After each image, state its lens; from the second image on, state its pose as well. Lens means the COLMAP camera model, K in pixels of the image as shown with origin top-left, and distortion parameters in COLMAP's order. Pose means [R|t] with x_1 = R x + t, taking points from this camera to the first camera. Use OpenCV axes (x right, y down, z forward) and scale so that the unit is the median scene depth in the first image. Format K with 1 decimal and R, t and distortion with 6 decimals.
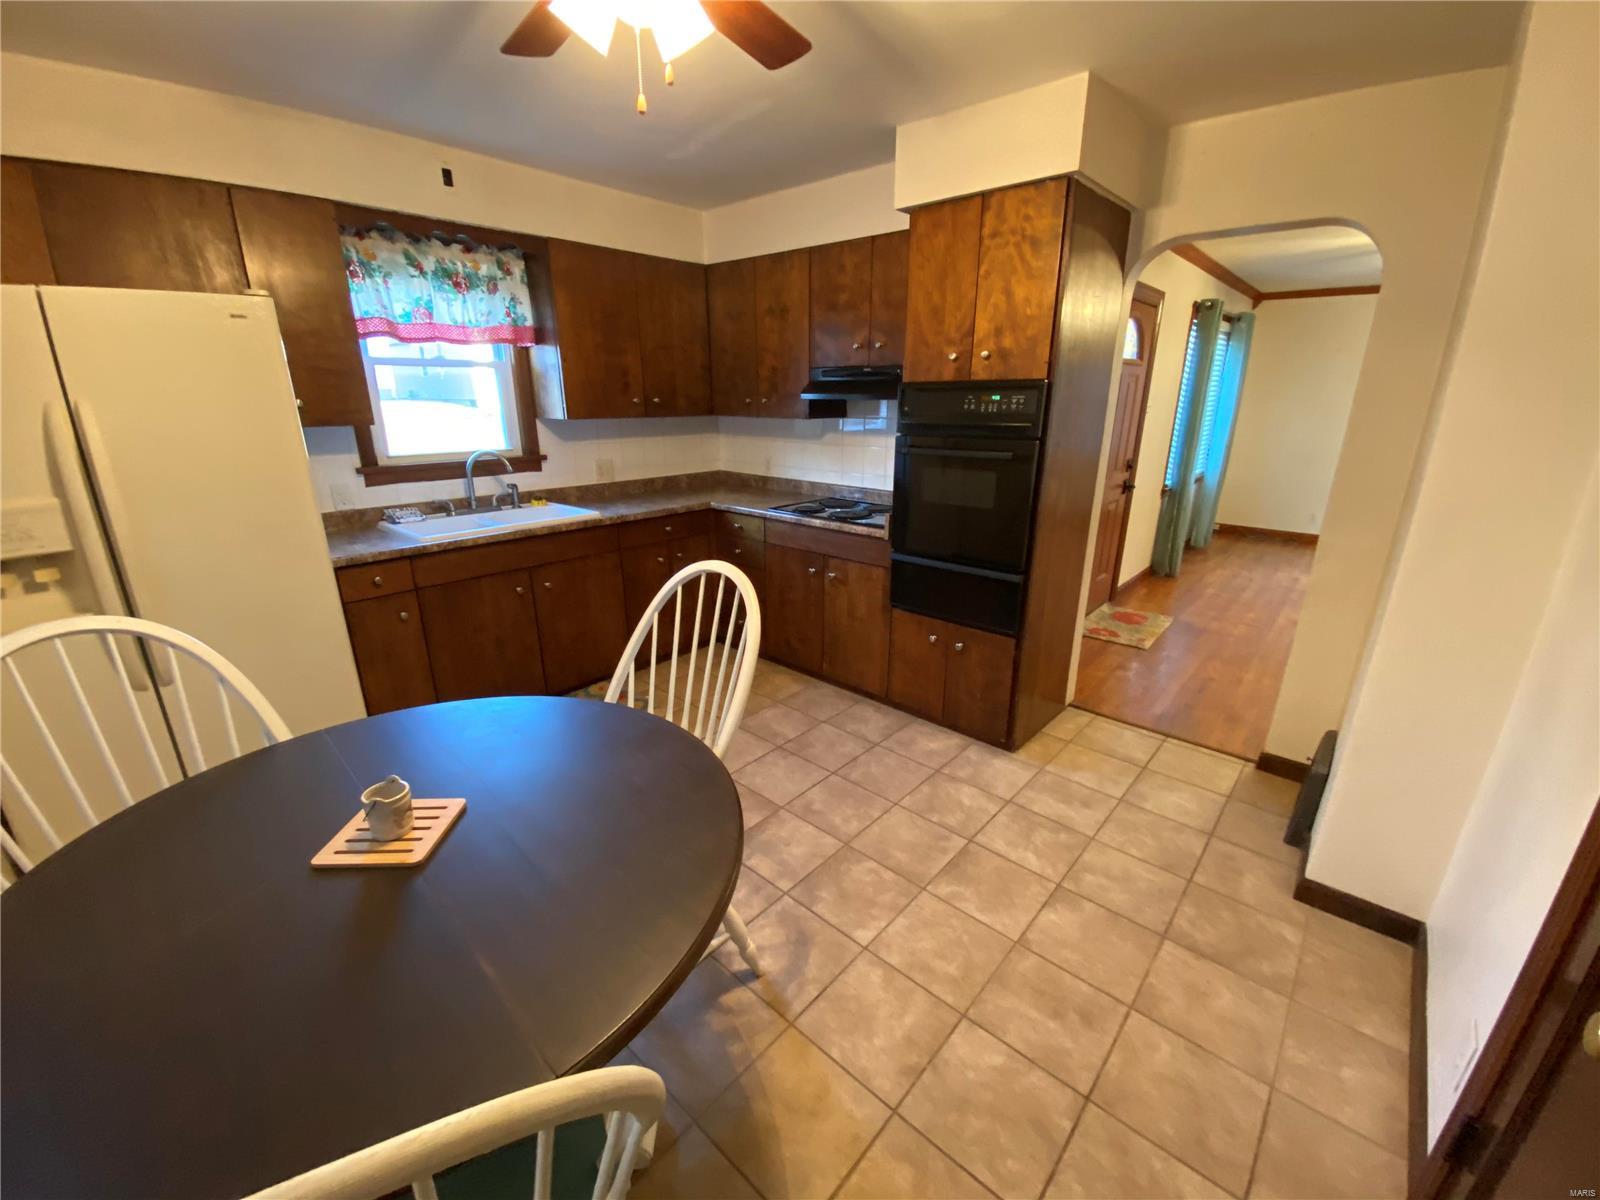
lens RADIAL K [[643.8, 0, 799.3], [0, 643.8, 601.0], [0, 0, 1]] dist [0.035873, -0.033342]
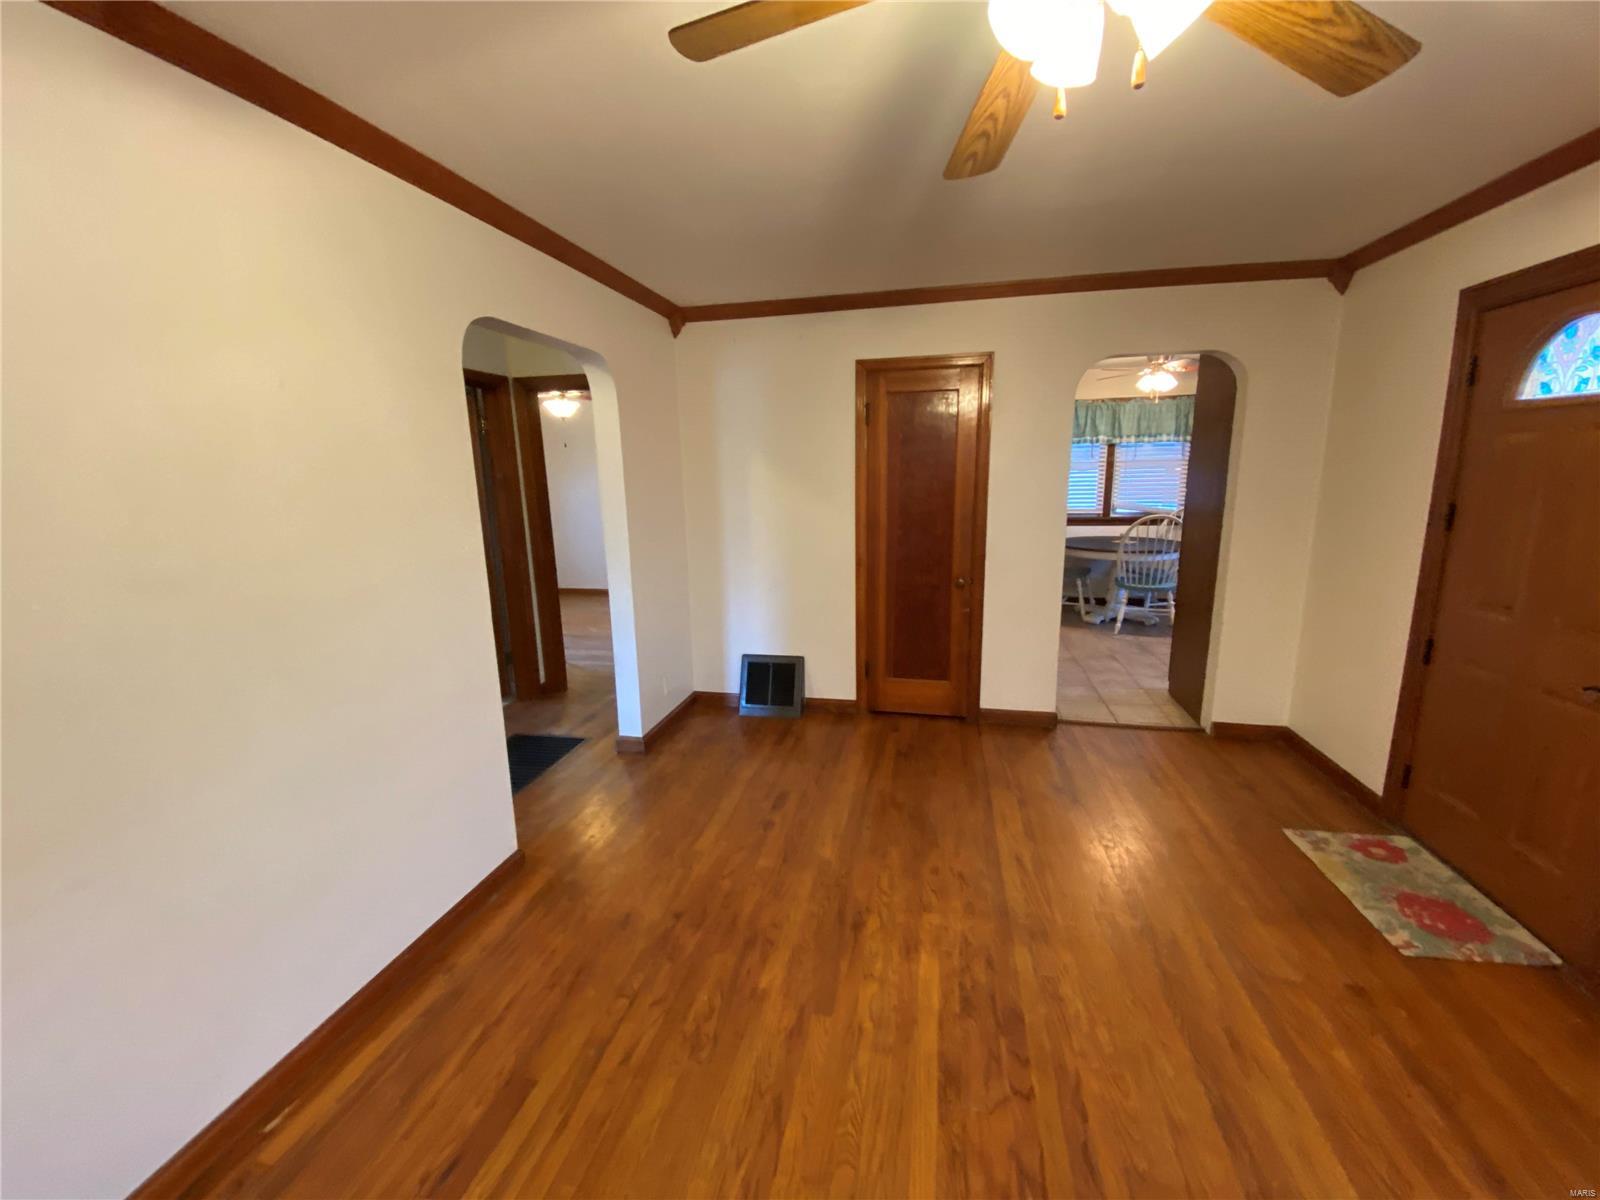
lens RADIAL K [[645.2, 0, 804.0], [0, 645.2, 601.5], [0, 0, 1]] dist [0.024580, -0.024640]
pose [[-0.868316, 0.115769, -0.482311, 1.684552], [-0.132532, 0.882876, 0.450517, -0.497950], [0.477977, 0.455113, -0.751273, 1.543149]]
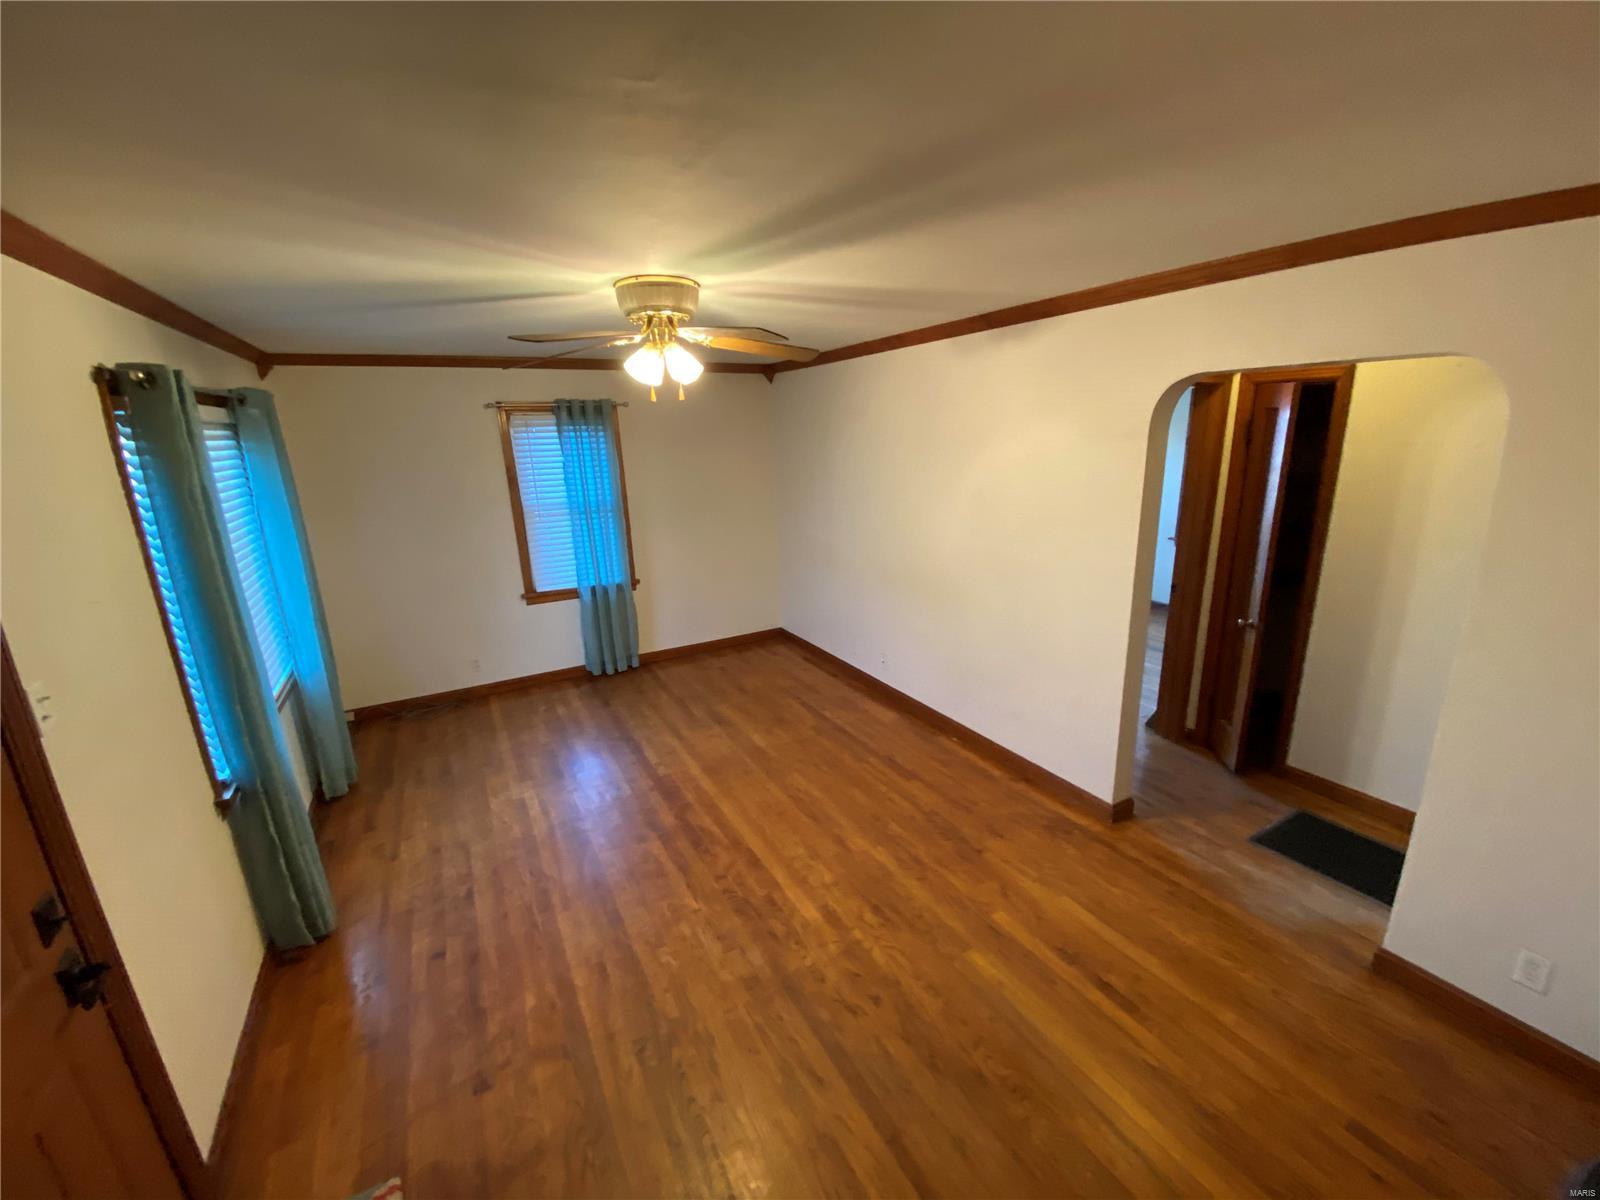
lens RADIAL K [[643.8, 0, 799.3], [0, 643.8, 601.0], [0, 0, 1]] dist [0.035873, -0.033342]
pose [[0.330327, -0.254694, 0.908854, 0.596157], [0.317013, 0.936907, 0.147335, -0.413963], [-0.889037, 0.239450, 0.390227, 0.840716]]
